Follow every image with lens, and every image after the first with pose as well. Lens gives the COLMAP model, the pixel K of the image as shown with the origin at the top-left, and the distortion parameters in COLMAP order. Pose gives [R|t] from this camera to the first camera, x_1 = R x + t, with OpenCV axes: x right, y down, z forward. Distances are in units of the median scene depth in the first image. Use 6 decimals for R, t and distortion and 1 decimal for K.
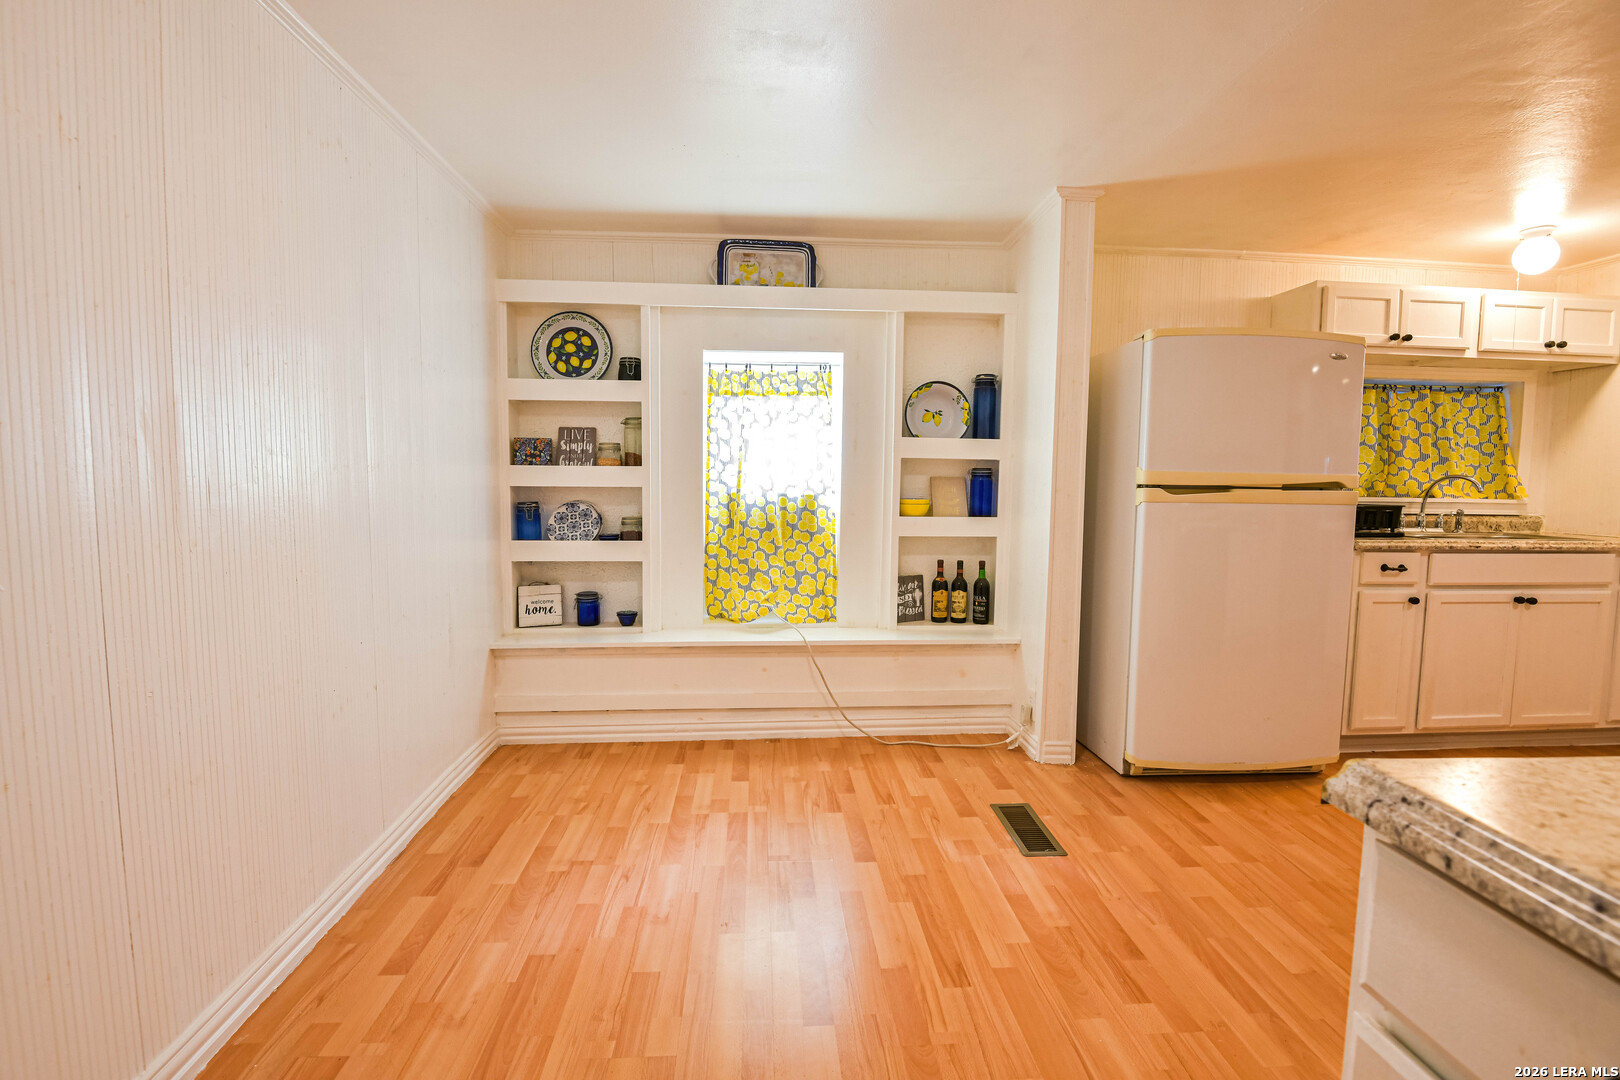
lens RADIAL K [[742.3, 0, 808.5], [0, 742.3, 536.0], [0, 0, 1]] dist [-0.016272, -0.004169]
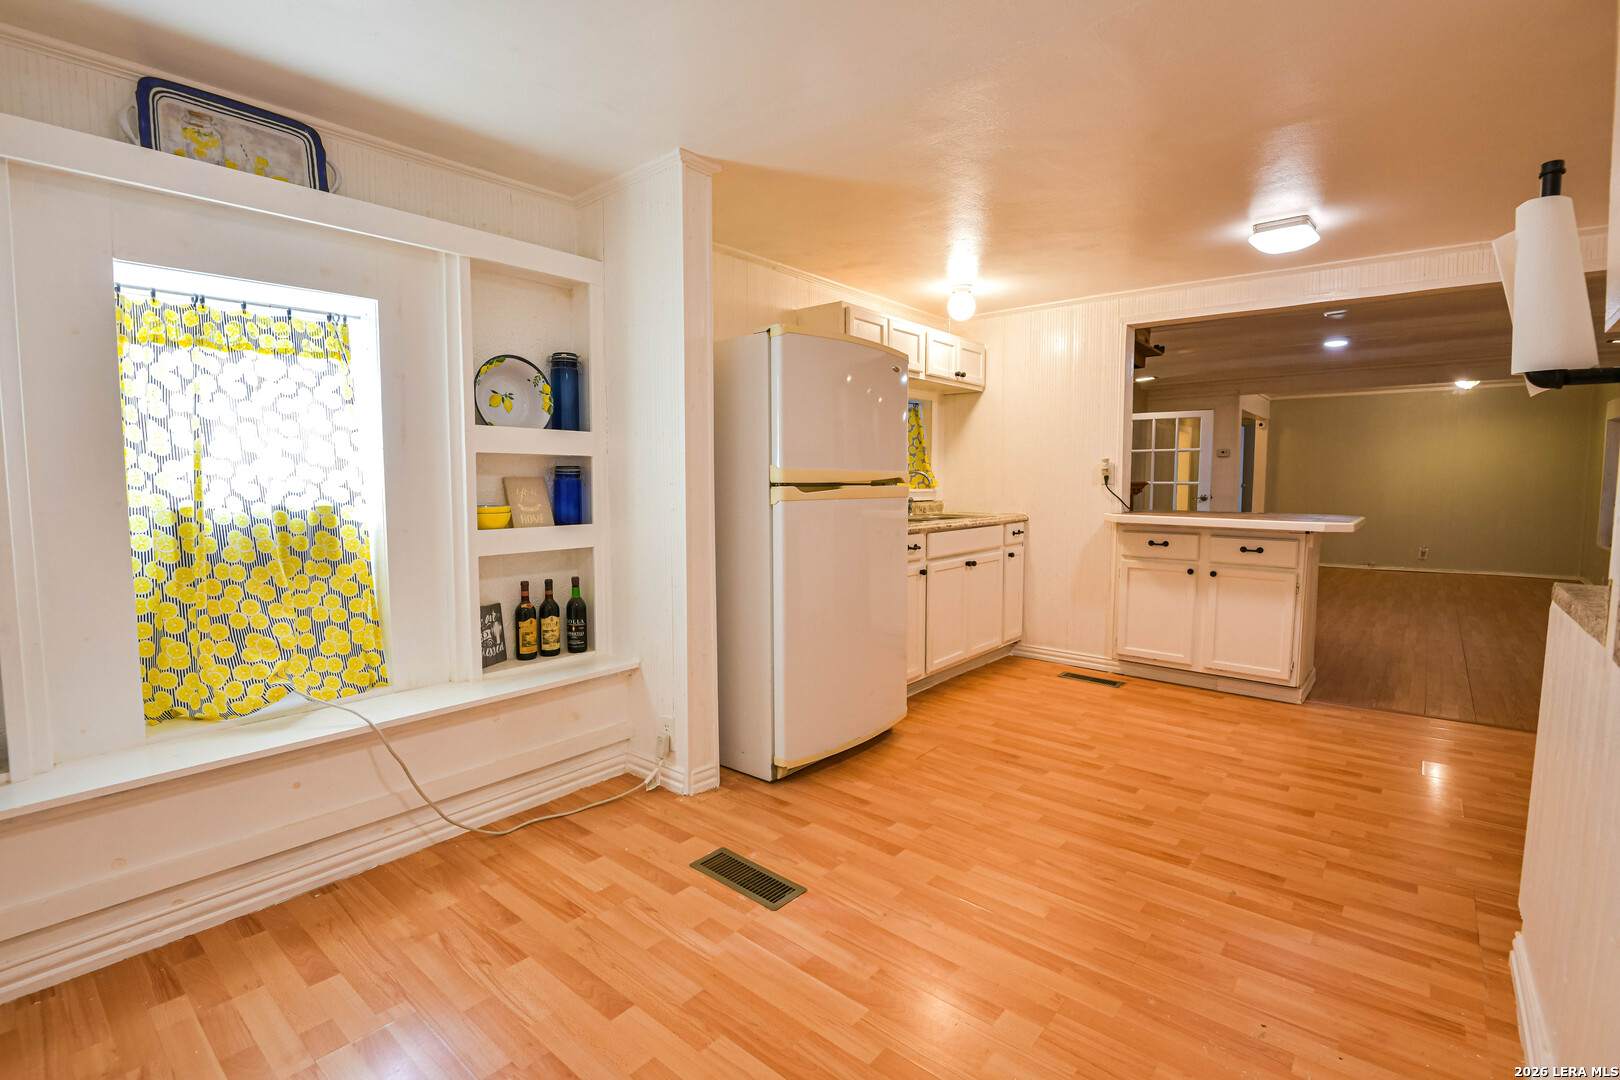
lens RADIAL K [[742.3, 0, 812.4], [0, 742.3, 536.0], [0, 0, 1]] dist [-0.016272, -0.004169]
pose [[0.691469, -0.067418, 0.719253, -0.187266], [0.064103, 0.997434, 0.031866, -0.023043], [-0.719556, 0.024072, 0.694017, 0.238344]]
